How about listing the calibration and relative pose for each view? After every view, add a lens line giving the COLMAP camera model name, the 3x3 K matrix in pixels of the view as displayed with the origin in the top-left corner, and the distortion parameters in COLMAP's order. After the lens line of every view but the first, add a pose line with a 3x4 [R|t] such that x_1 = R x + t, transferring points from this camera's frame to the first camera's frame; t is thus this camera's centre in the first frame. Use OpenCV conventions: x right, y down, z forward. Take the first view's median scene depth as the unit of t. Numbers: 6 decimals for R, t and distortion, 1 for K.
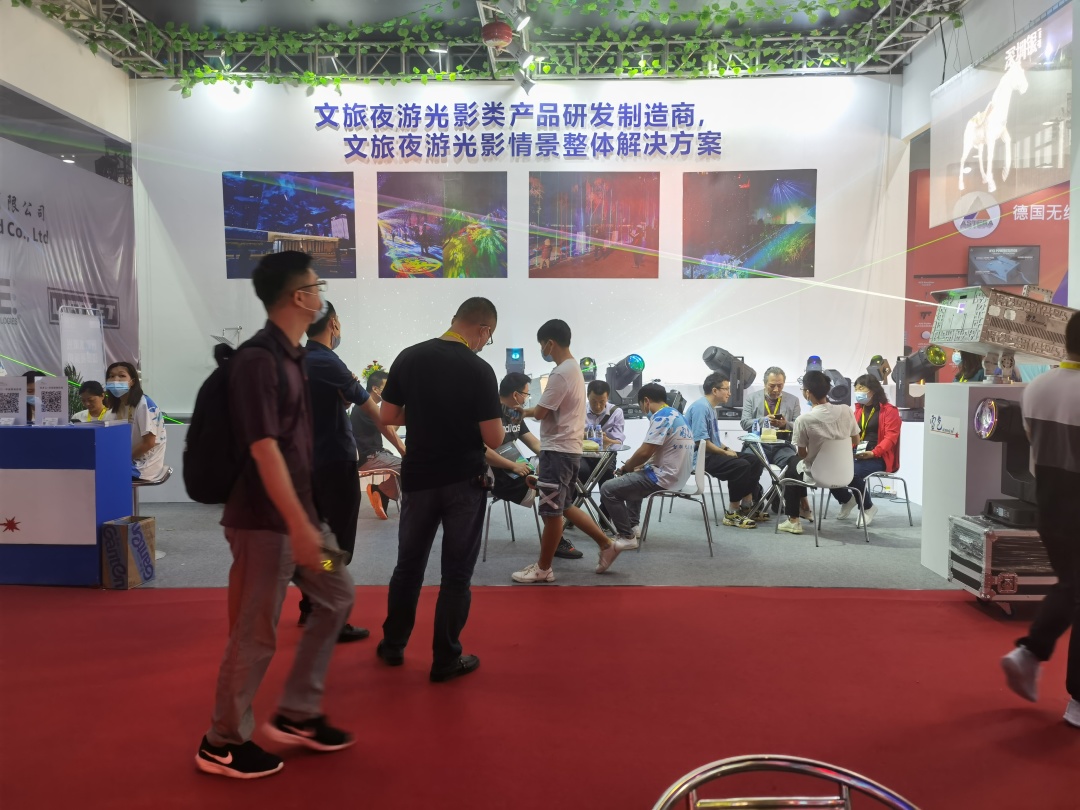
lens RADIAL K [[865.1, 0, 540.3], [0, 865.1, 405.6], [0, 0, 1]] dist [0.084296, -0.044546]
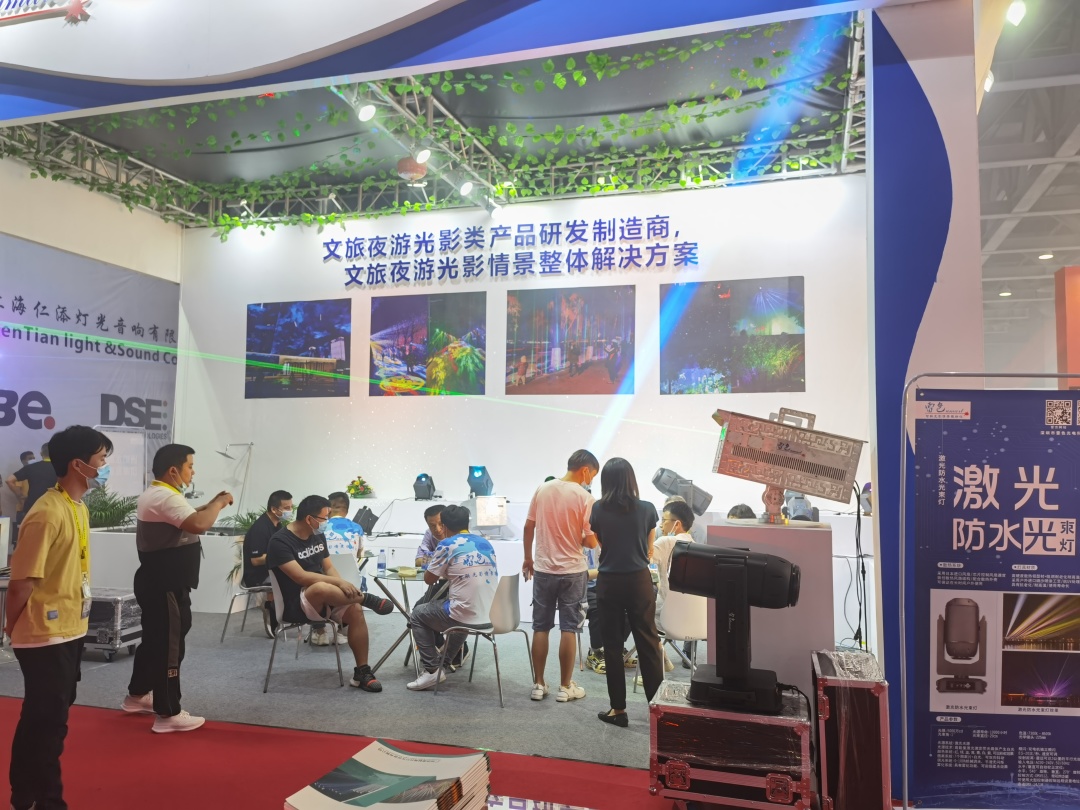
lens RADIAL K [[865.1, 0, 541.6], [0, 865.1, 406.3], [0, 0, 1]] dist [0.084296, -0.044546]
pose [[0.954677, -0.004057, -0.297615, 0.324112], [-0.033859, 0.991936, -0.122132, -0.015372], [0.295710, 0.126673, 0.946842, 0.081837]]
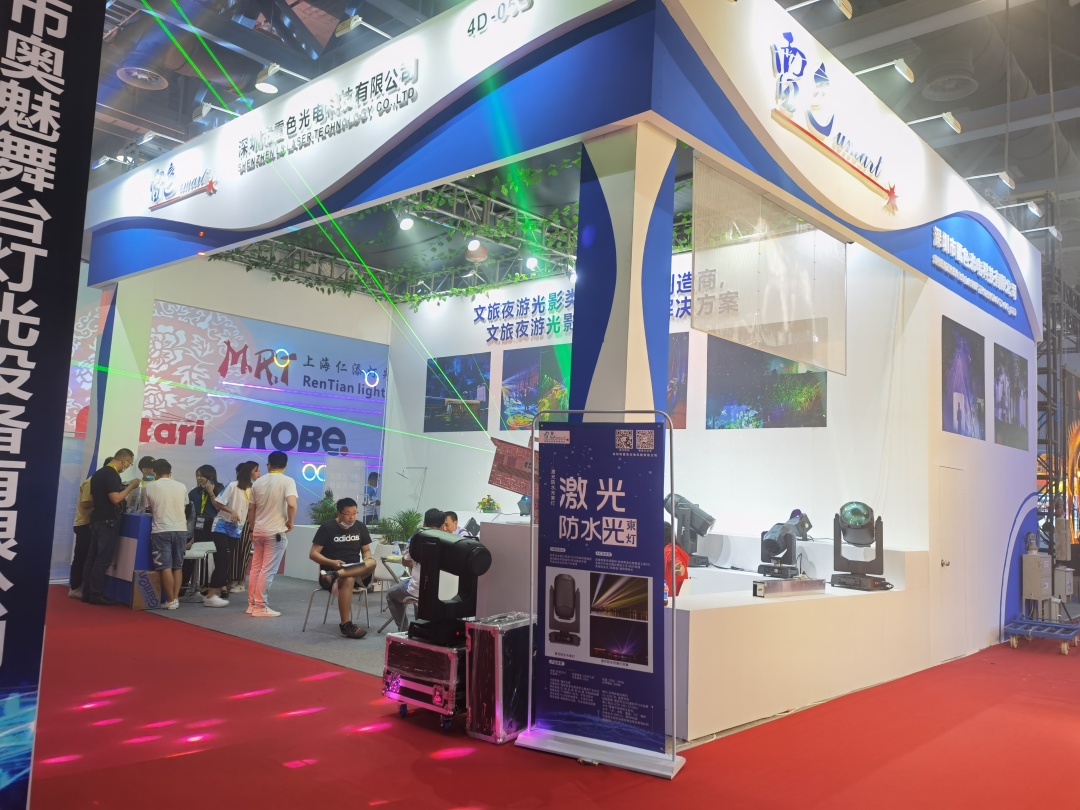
lens RADIAL K [[865.1, 0, 535.7], [0, 865.1, 405.6], [0, 0, 1]] dist [0.084296, -0.044546]
pose [[0.737888, -0.026801, -0.674391, 0.724806], [-0.090579, 0.986239, -0.138302, -0.011730], [0.668817, 0.163137, 0.725307, 0.106309]]
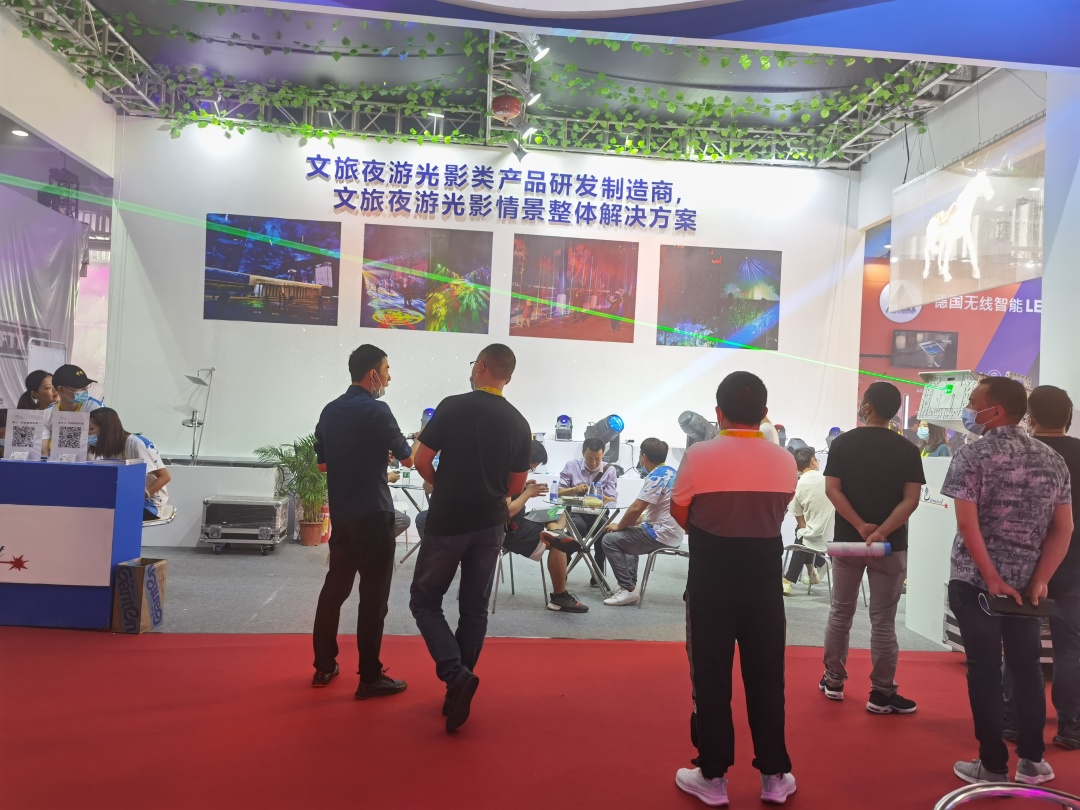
lens RADIAL K [[865.1, 0, 545.2], [0, 865.1, 404.2], [0, 0, 1]] dist [0.084296, -0.044546]
pose [[0.993624, 0.048562, 0.101749, -0.072078], [-0.041664, 0.996756, -0.068854, 0.002536], [-0.104763, 0.064176, 0.992424, -0.014763]]
